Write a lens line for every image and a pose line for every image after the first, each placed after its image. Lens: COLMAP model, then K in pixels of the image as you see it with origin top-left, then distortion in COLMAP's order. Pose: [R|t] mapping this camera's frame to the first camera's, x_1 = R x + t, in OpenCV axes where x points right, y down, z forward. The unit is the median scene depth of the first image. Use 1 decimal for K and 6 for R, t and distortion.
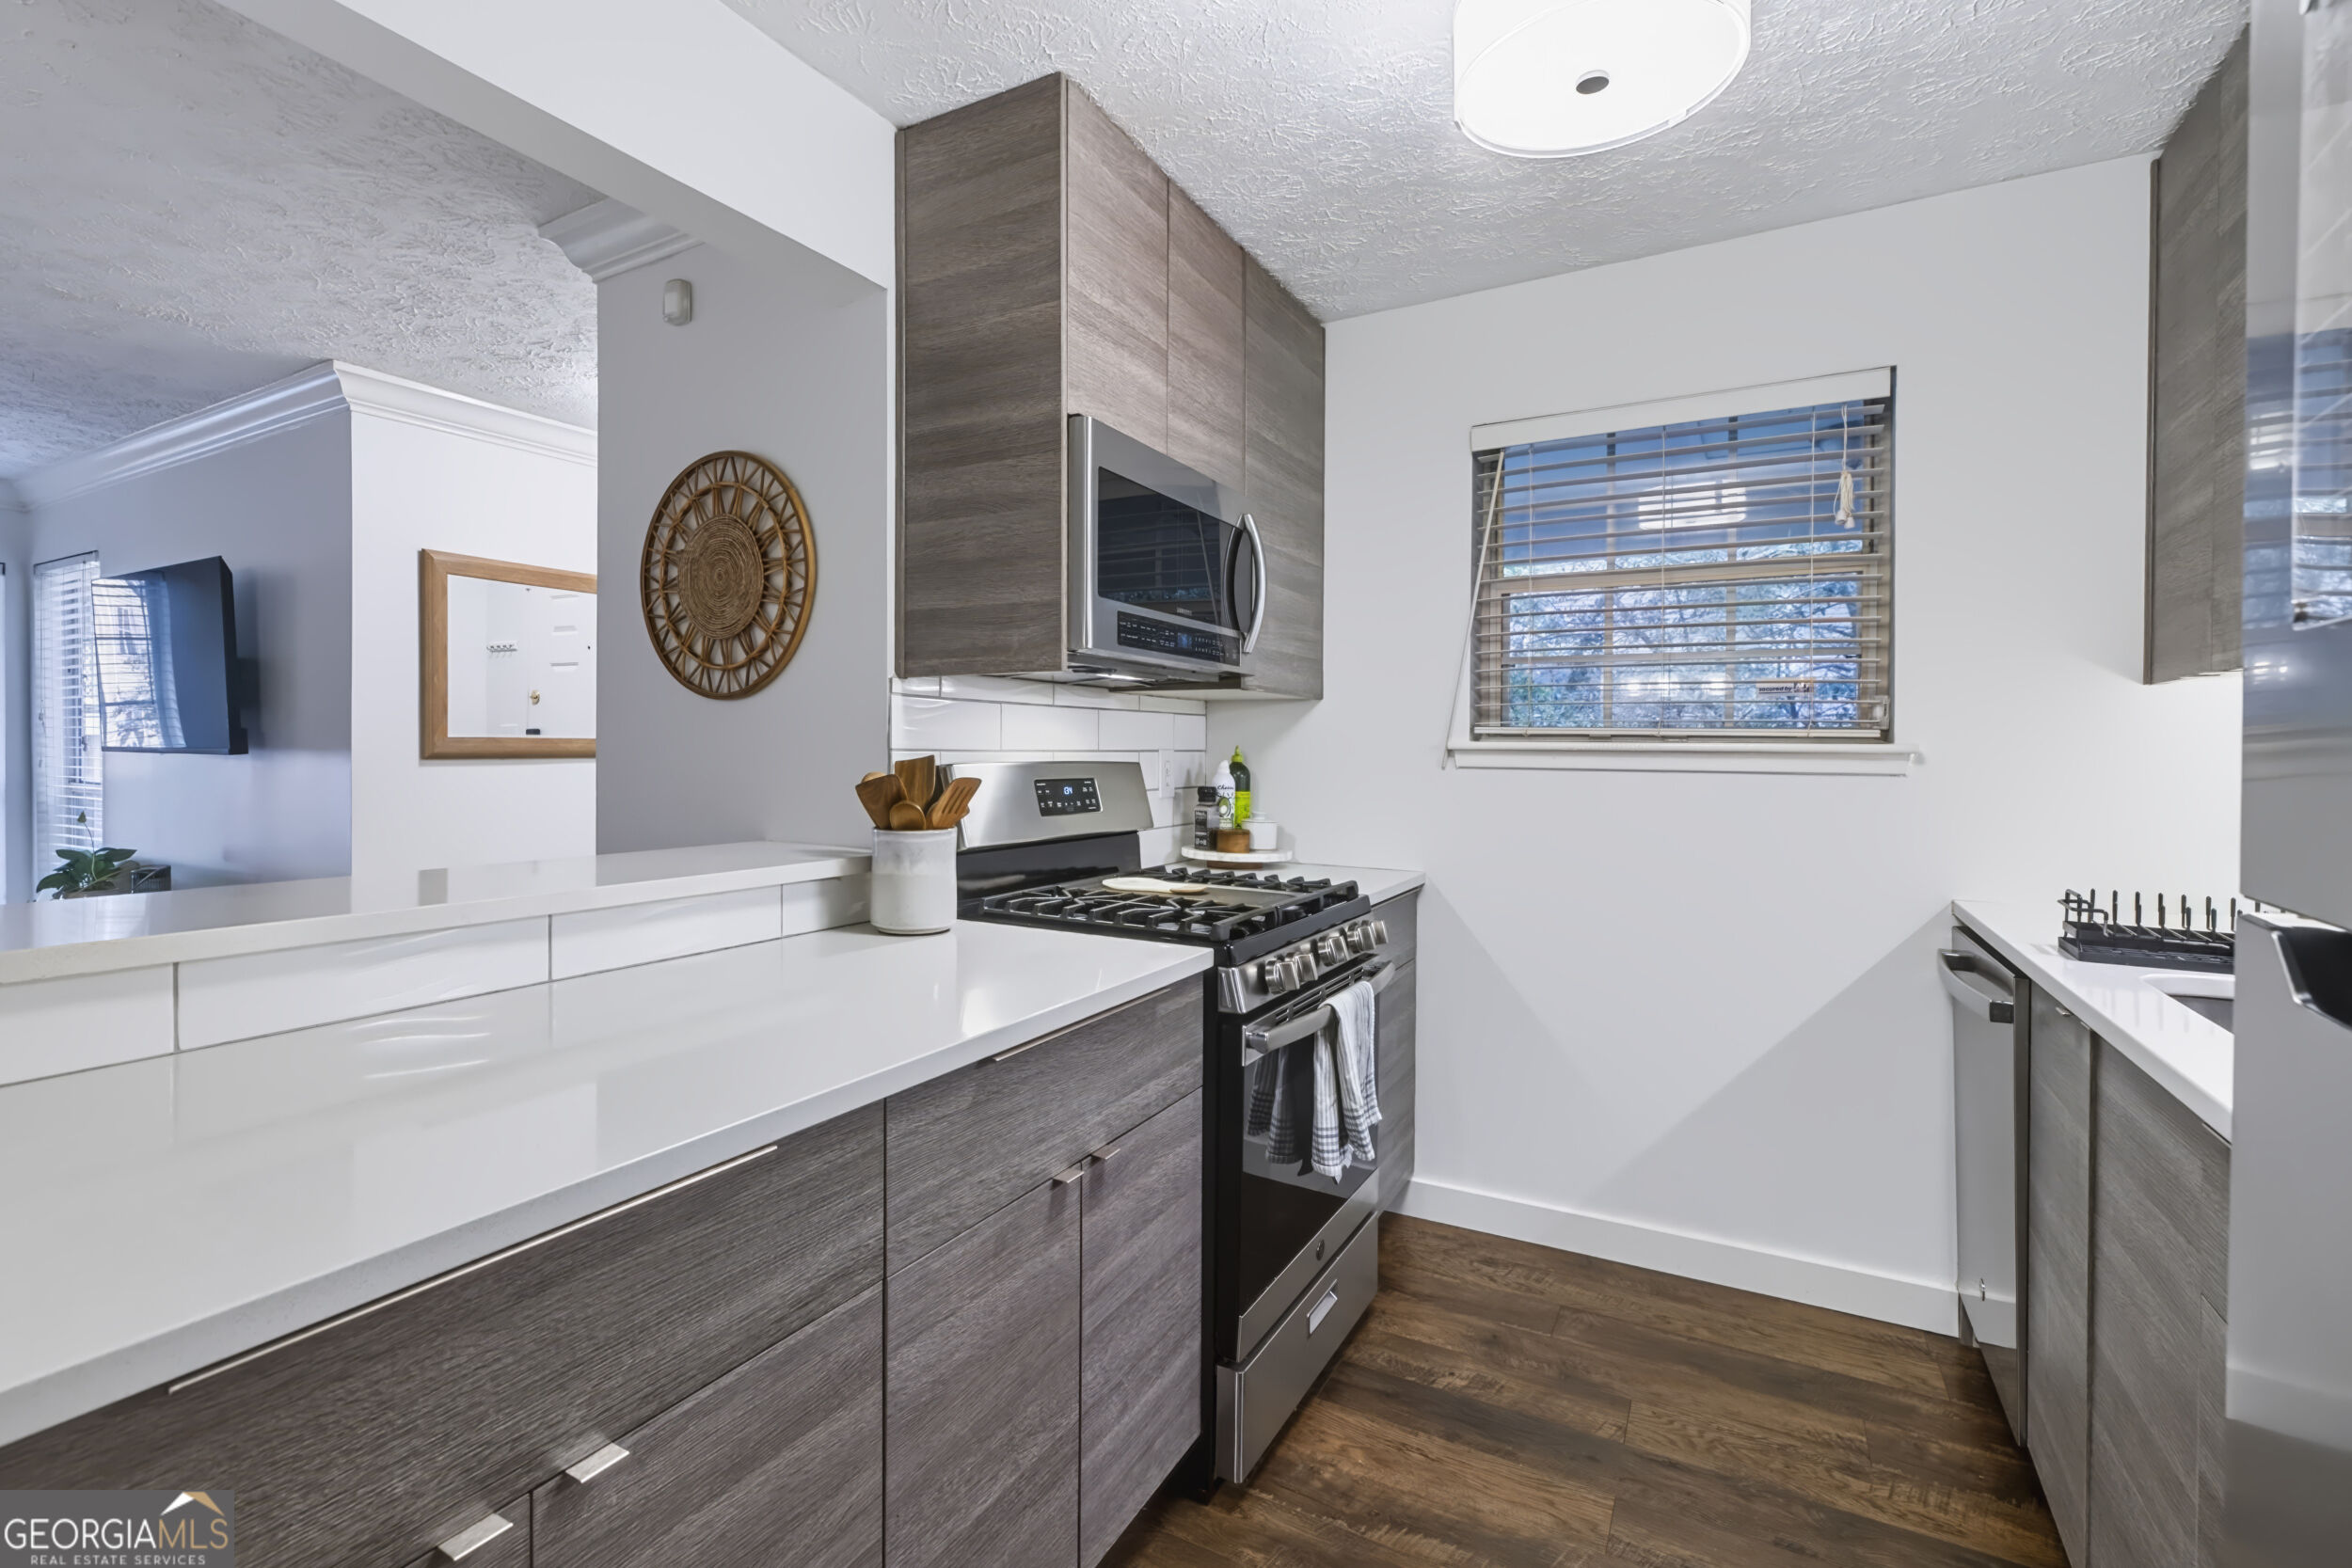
lens RADIAL K [[1022.5, 0, 1170.2], [0, 1022.5, 777.1], [0, 0, 1]] dist [0.000881, -0.000514]
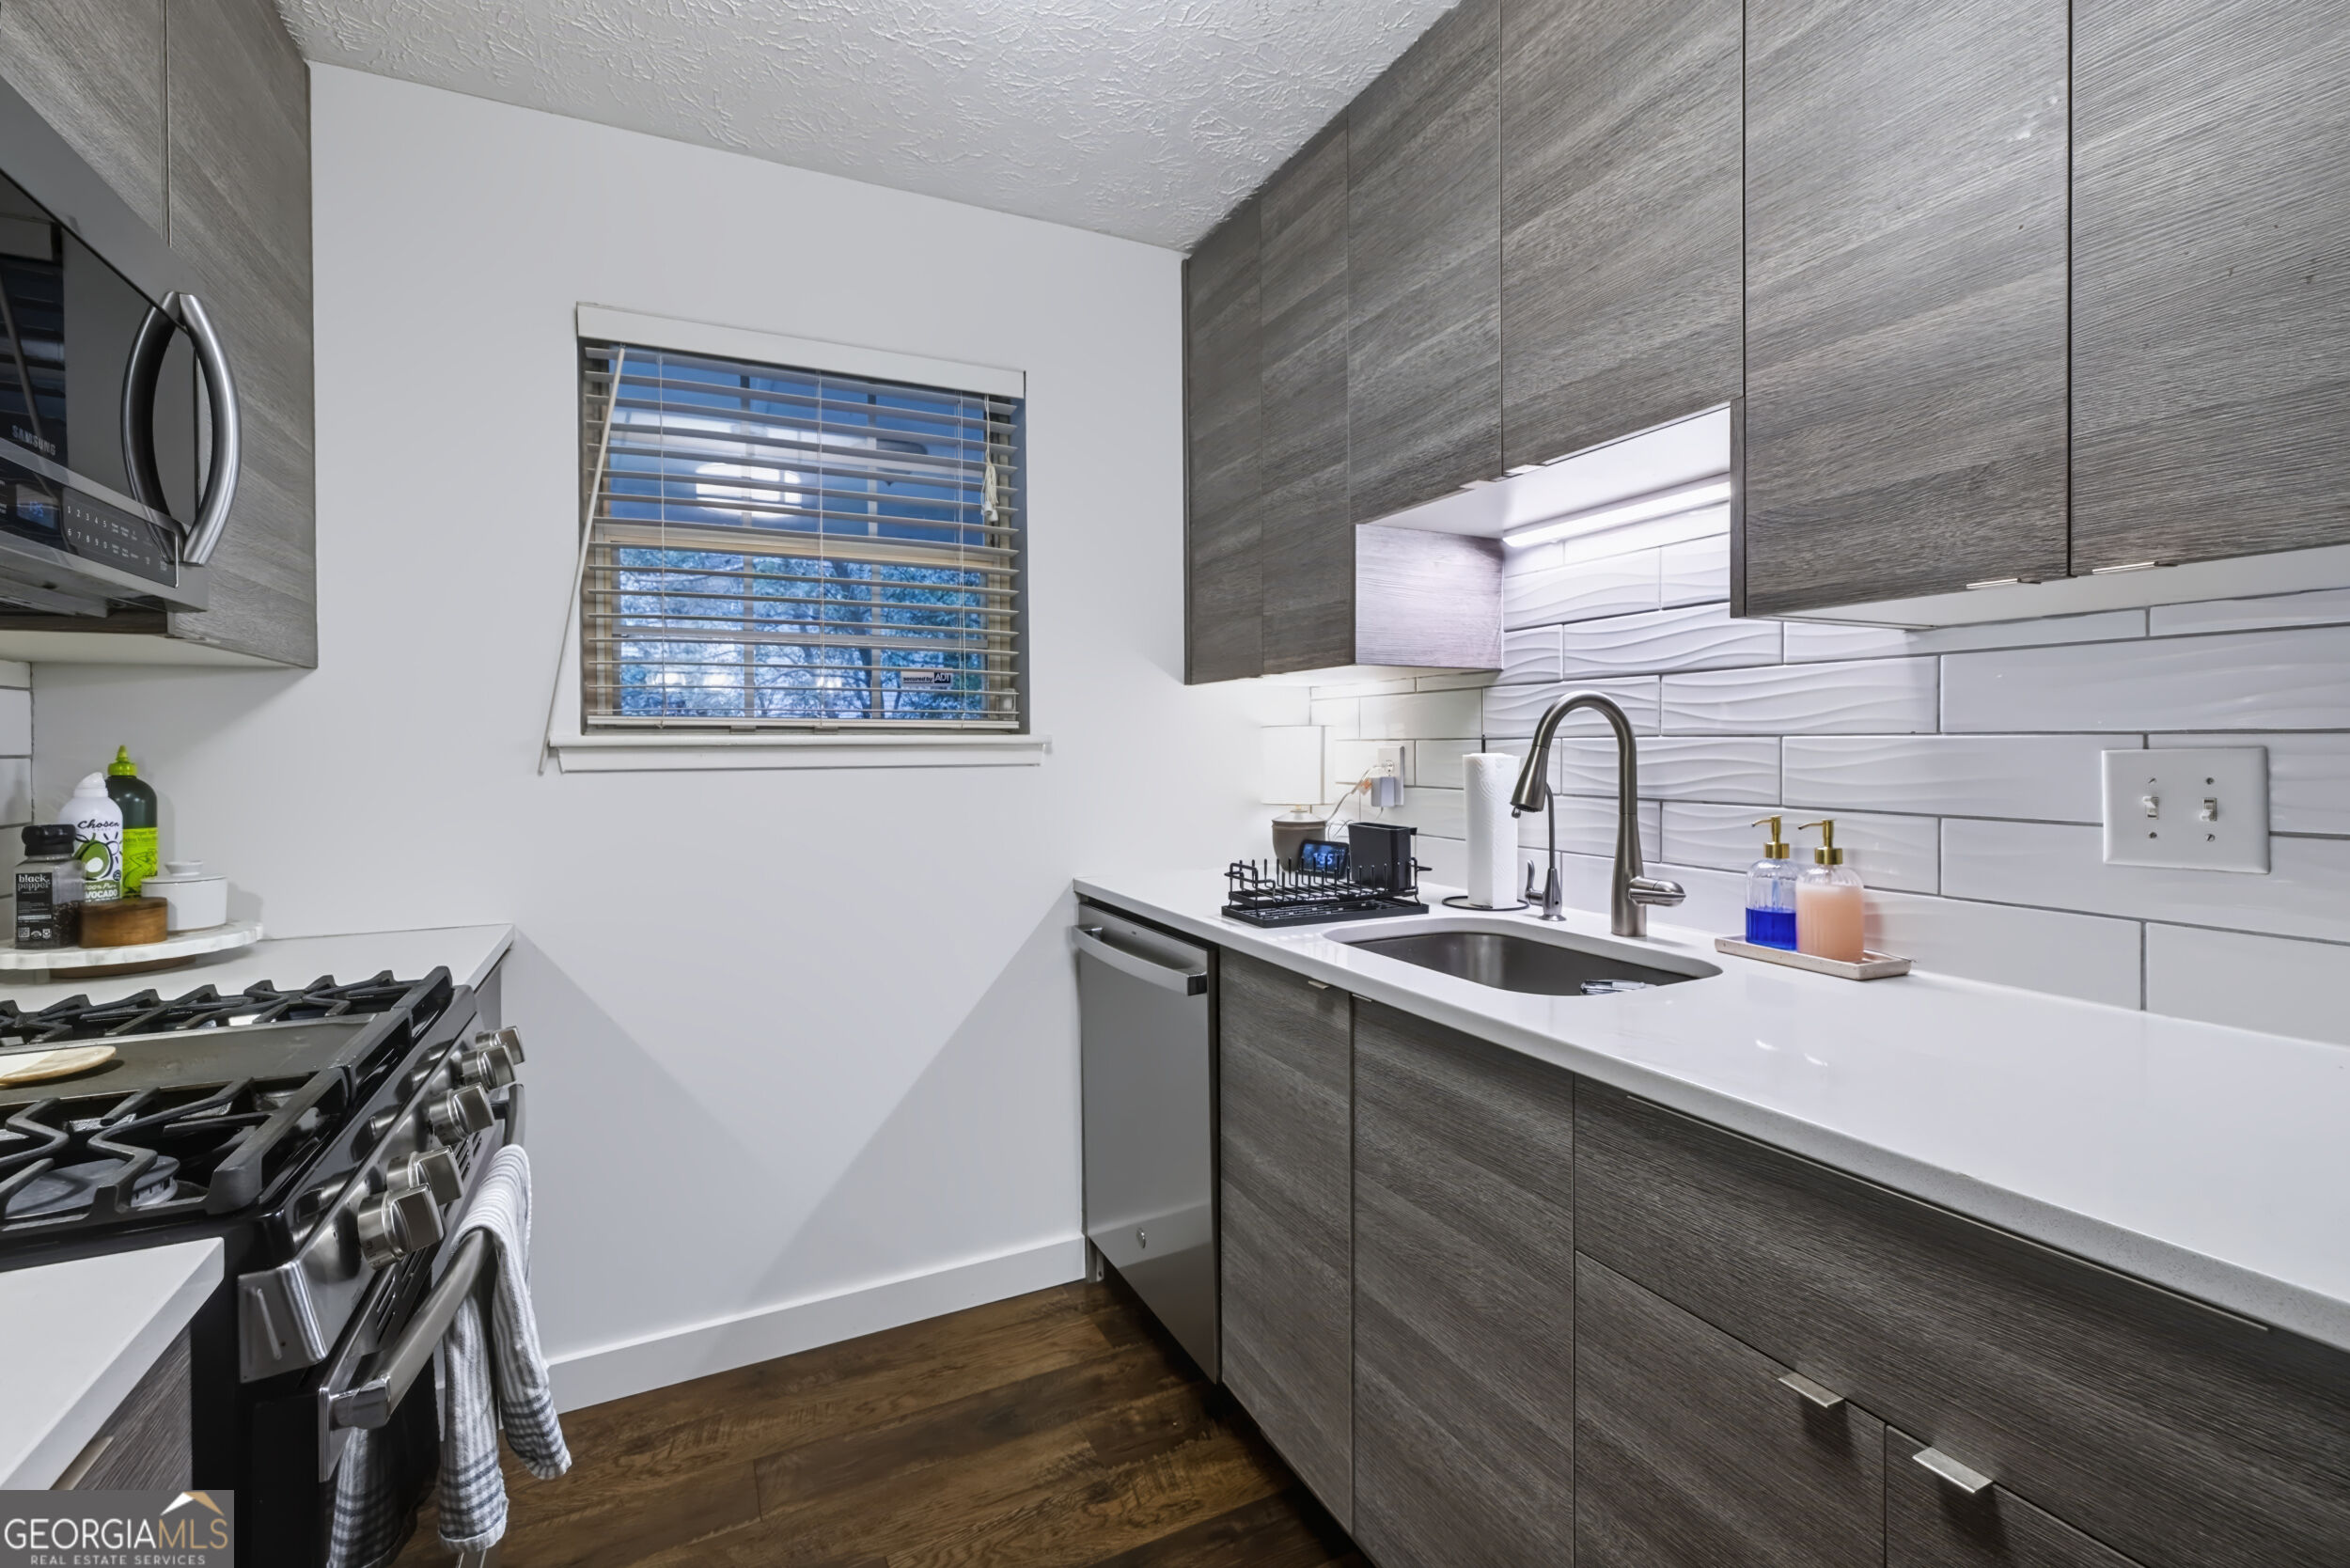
lens RADIAL K [[1021.7, 0, 1173.6], [0, 1021.7, 747.2], [0, 0, 1]] dist [0.000881, -0.000514]
pose [[0.612810, -0.015696, 0.790075, -0.025527], [0.035711, 0.999331, -0.007845, -0.006289], [-0.789423, 0.033022, 0.612960, 0.249297]]
